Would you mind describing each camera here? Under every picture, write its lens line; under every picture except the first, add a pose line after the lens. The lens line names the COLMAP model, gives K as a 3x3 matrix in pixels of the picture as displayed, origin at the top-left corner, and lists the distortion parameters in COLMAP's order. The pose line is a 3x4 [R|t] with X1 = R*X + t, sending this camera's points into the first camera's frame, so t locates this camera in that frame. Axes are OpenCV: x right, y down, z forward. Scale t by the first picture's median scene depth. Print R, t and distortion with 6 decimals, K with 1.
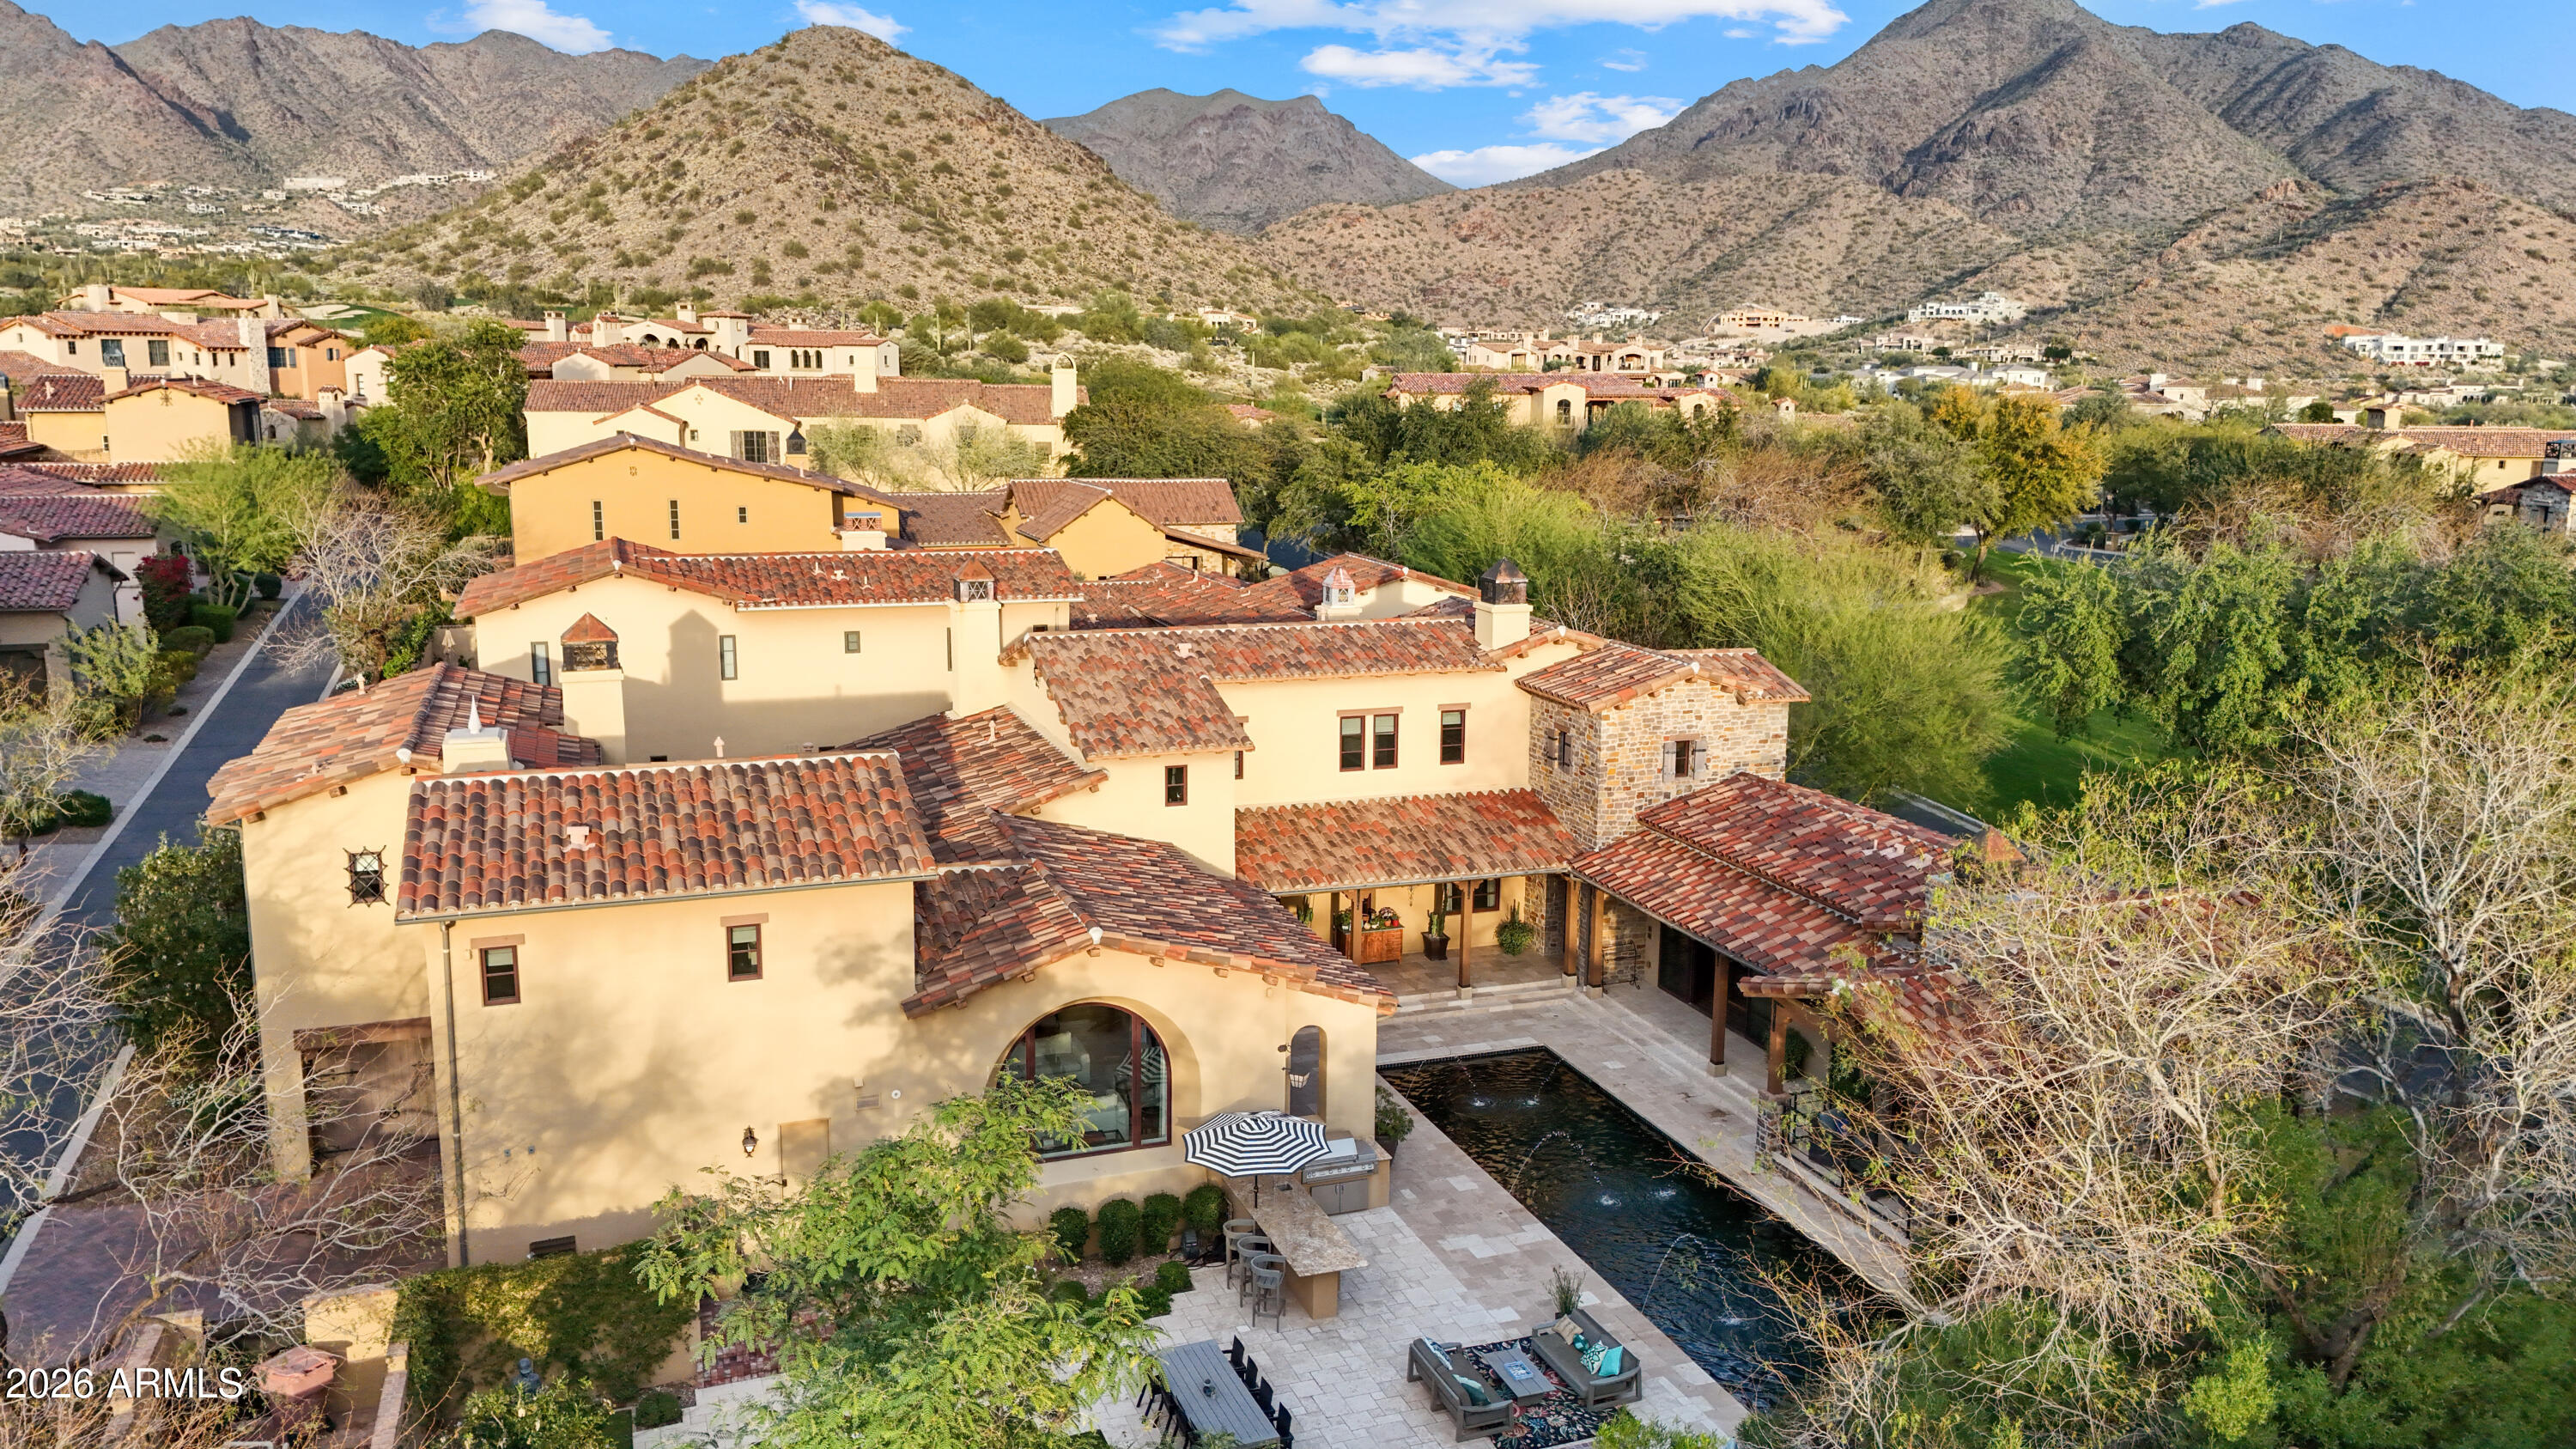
lens RADIAL K [[1924.5, 0, 1289.4], [0, 1924.5, 725.4], [0, 0, 1]] dist [0.085665, -0.015439]
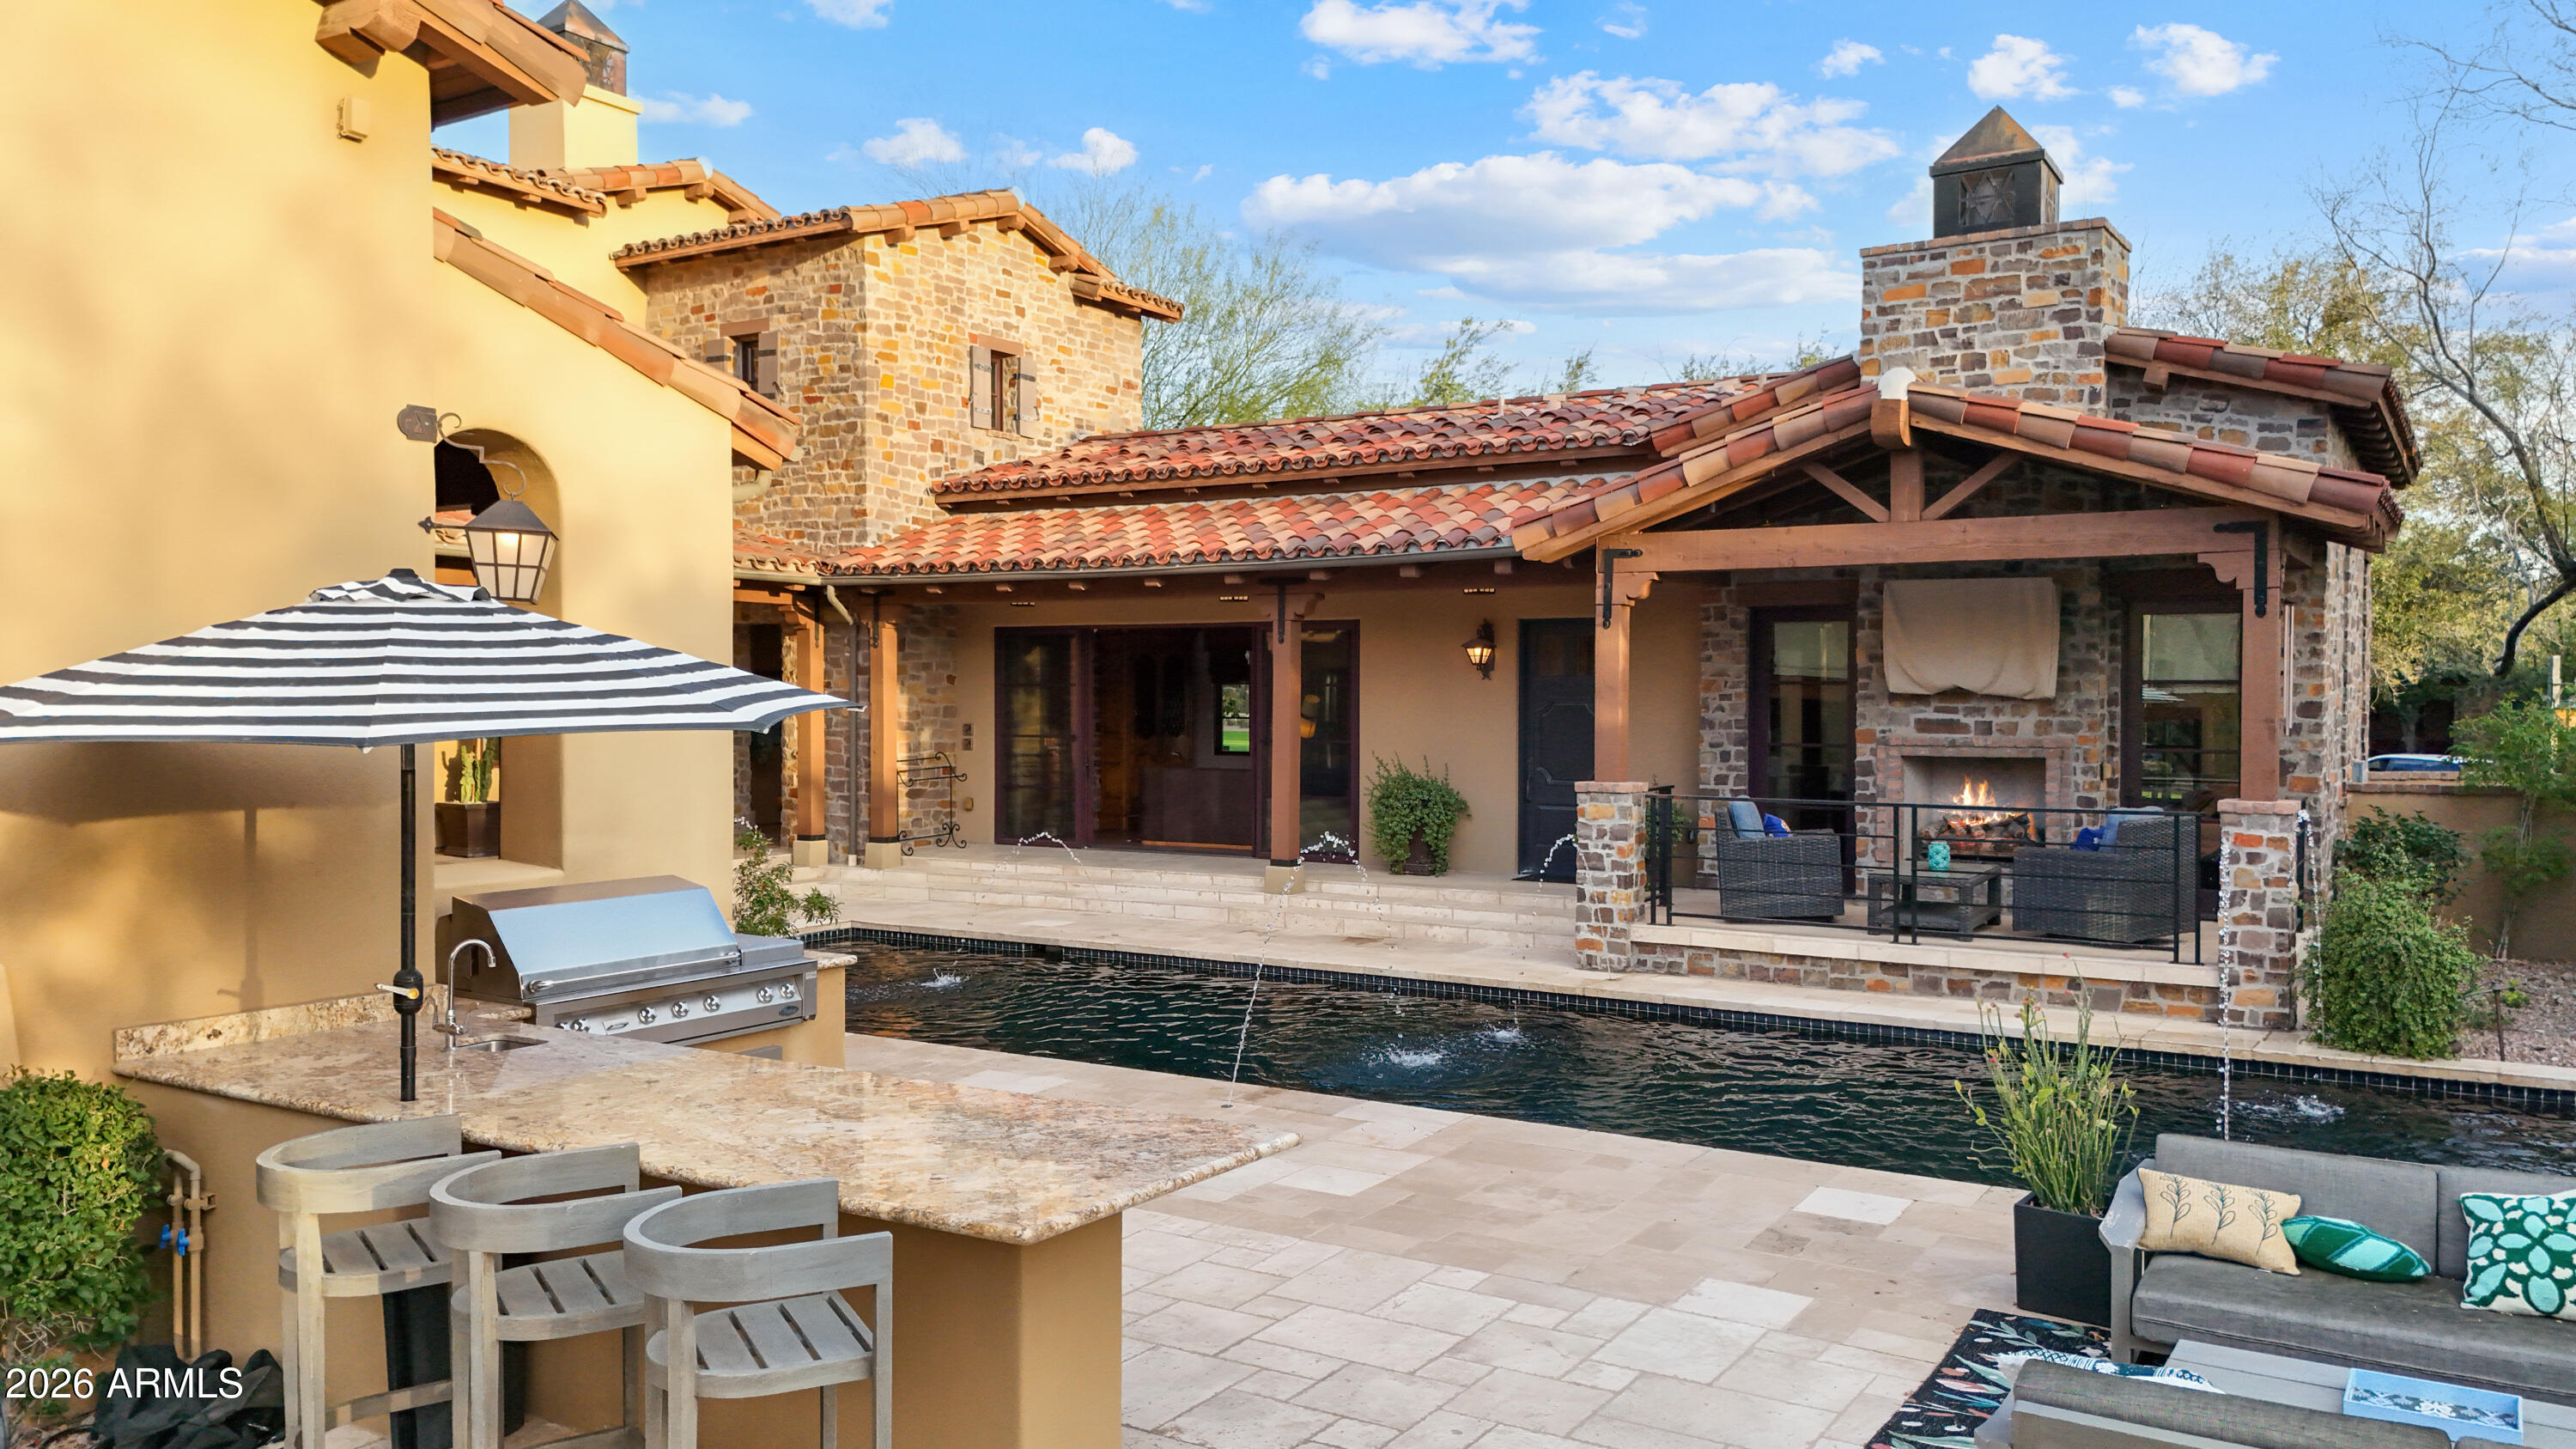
lens RADIAL K [[1924.5, 0, 1305.4], [0, 1924.5, 730.1], [0, 0, 1]] dist [0.085665, -0.015439]
pose [[0.788080, -0.020326, 0.615238, -0.055502], [0.122946, 0.984515, -0.124960, 0.215453], [-0.603171, 0.174120, 0.778375, 0.694665]]
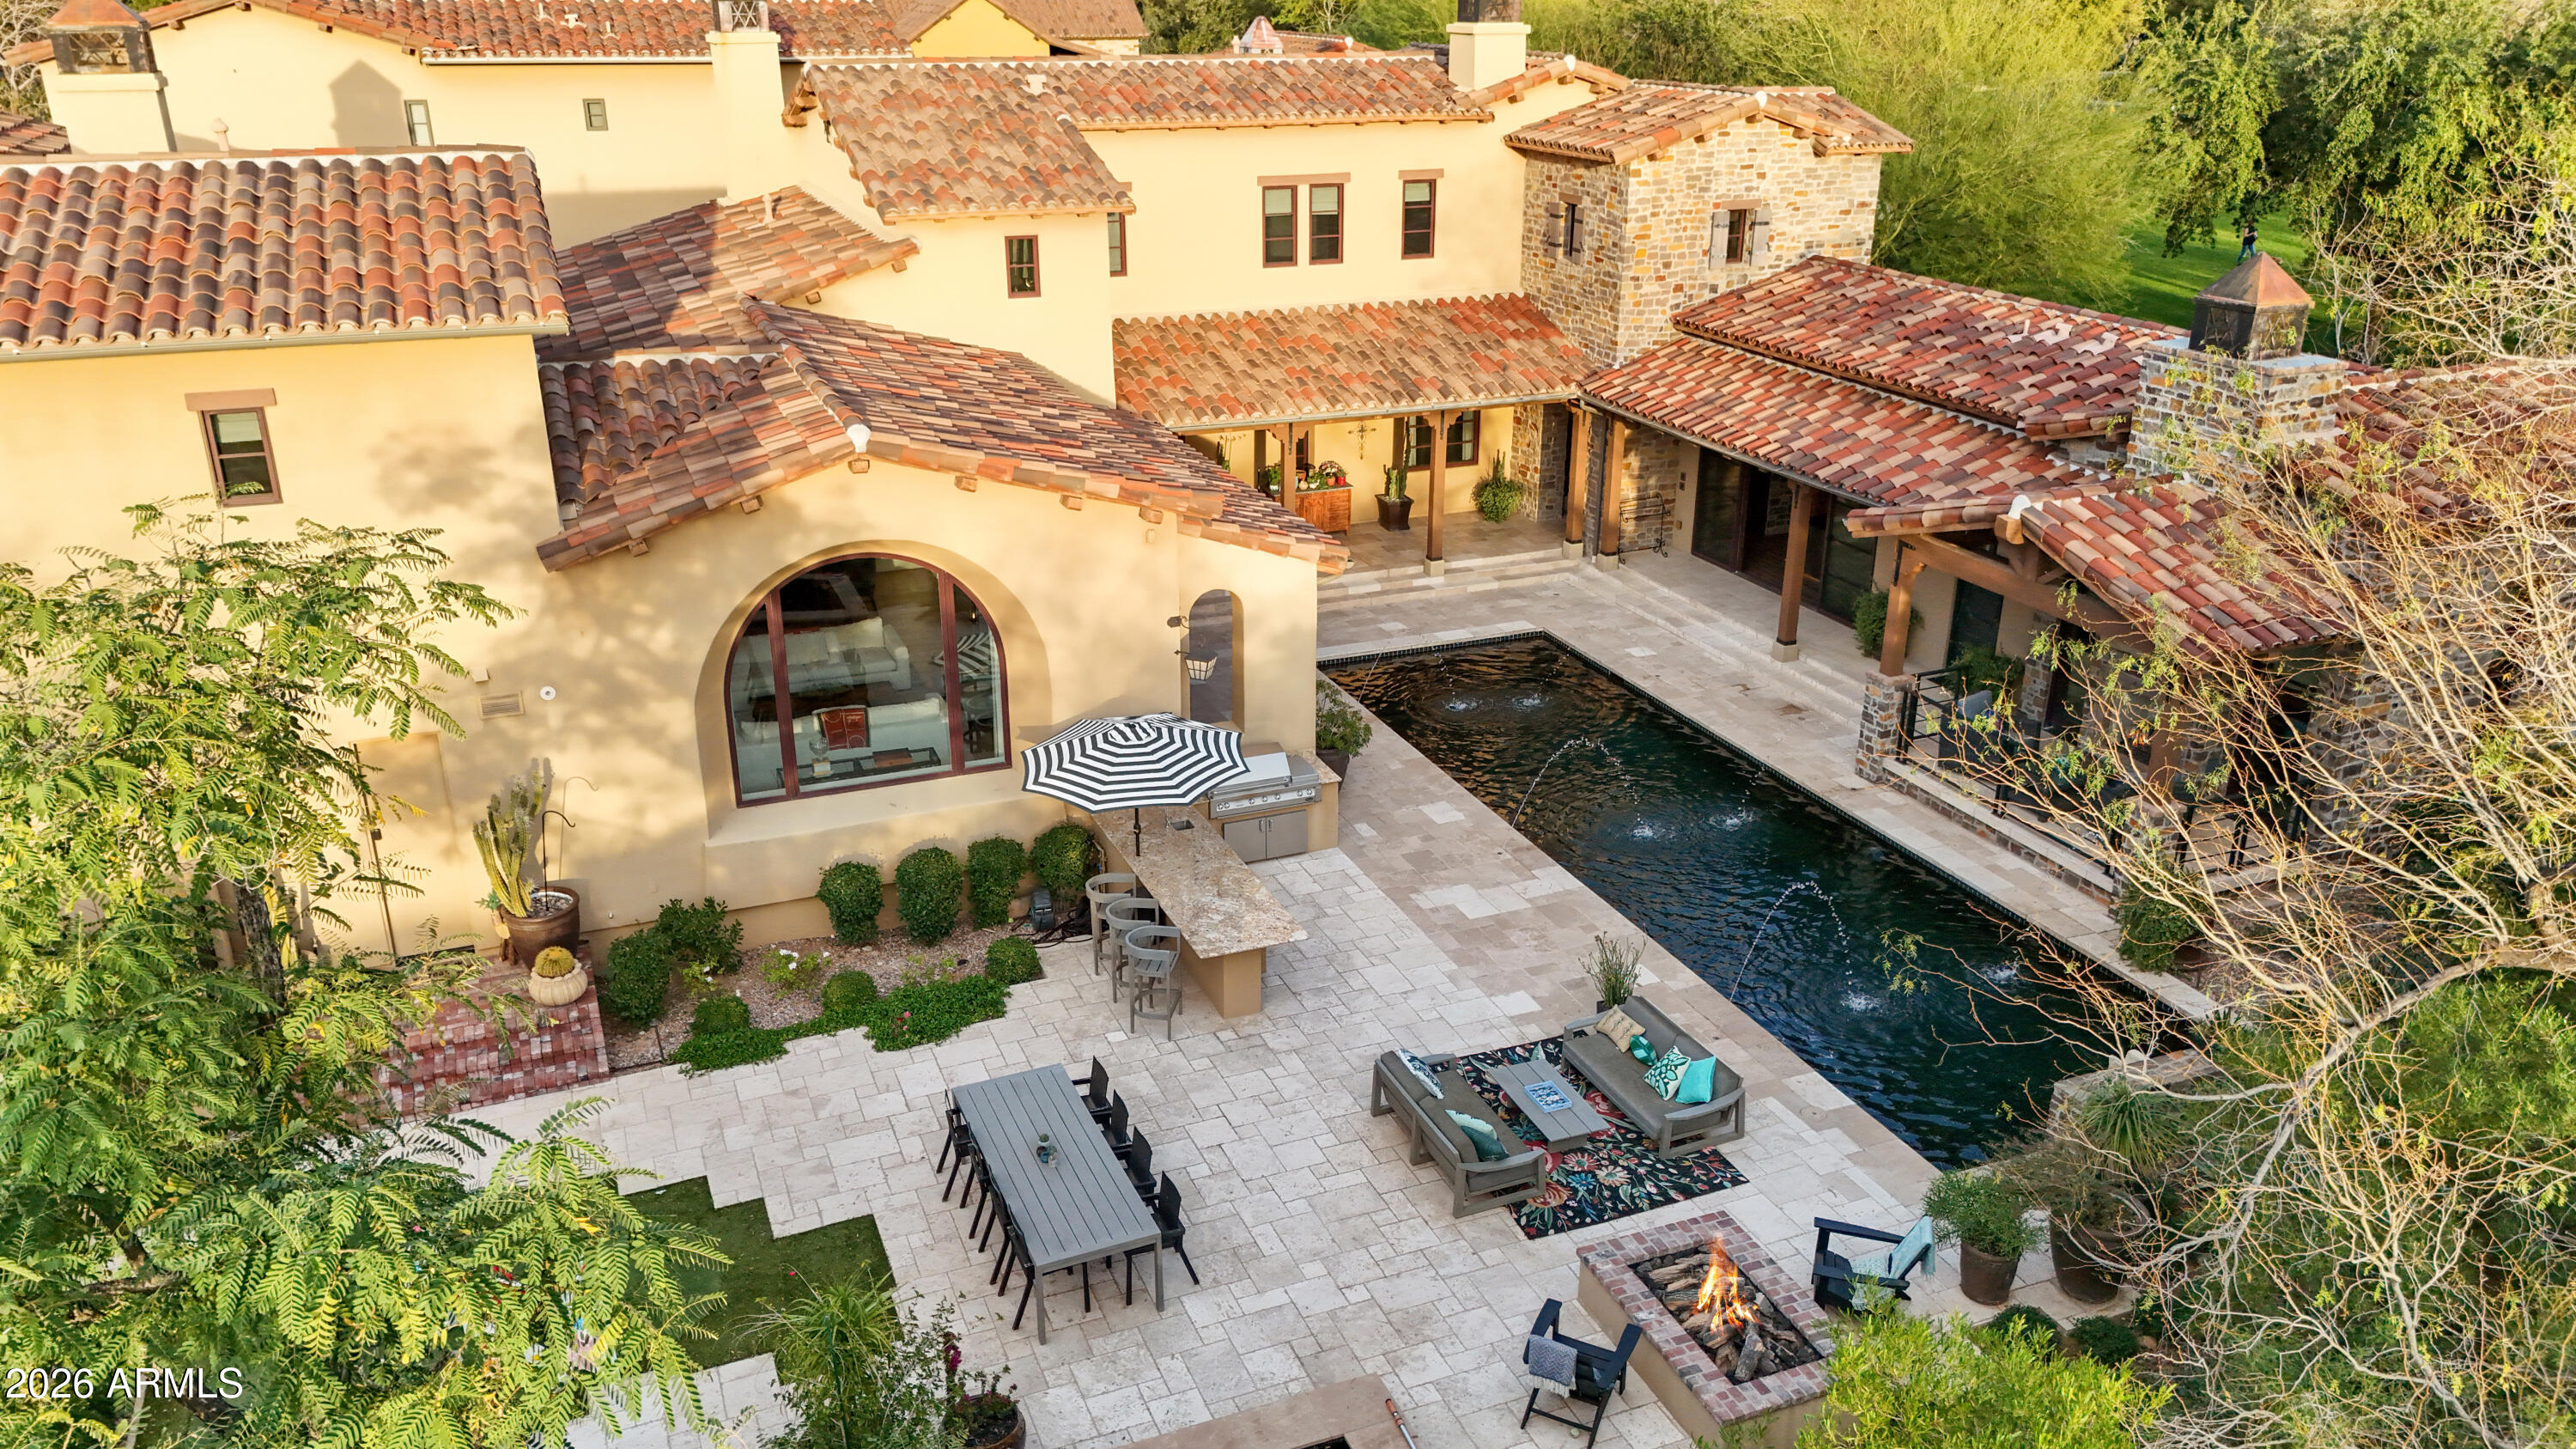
lens RADIAL K [[1924.5, 0, 1265.7], [0, 1924.5, 740.0], [0, 0, 1]] dist [0.085665, -0.015439]
pose [[0.999633, -0.022089, 0.015703, 0.014654], [0.018709, 0.981633, 0.189862, 0.073865], [-0.019609, -0.189498, 0.981685, 0.308702]]
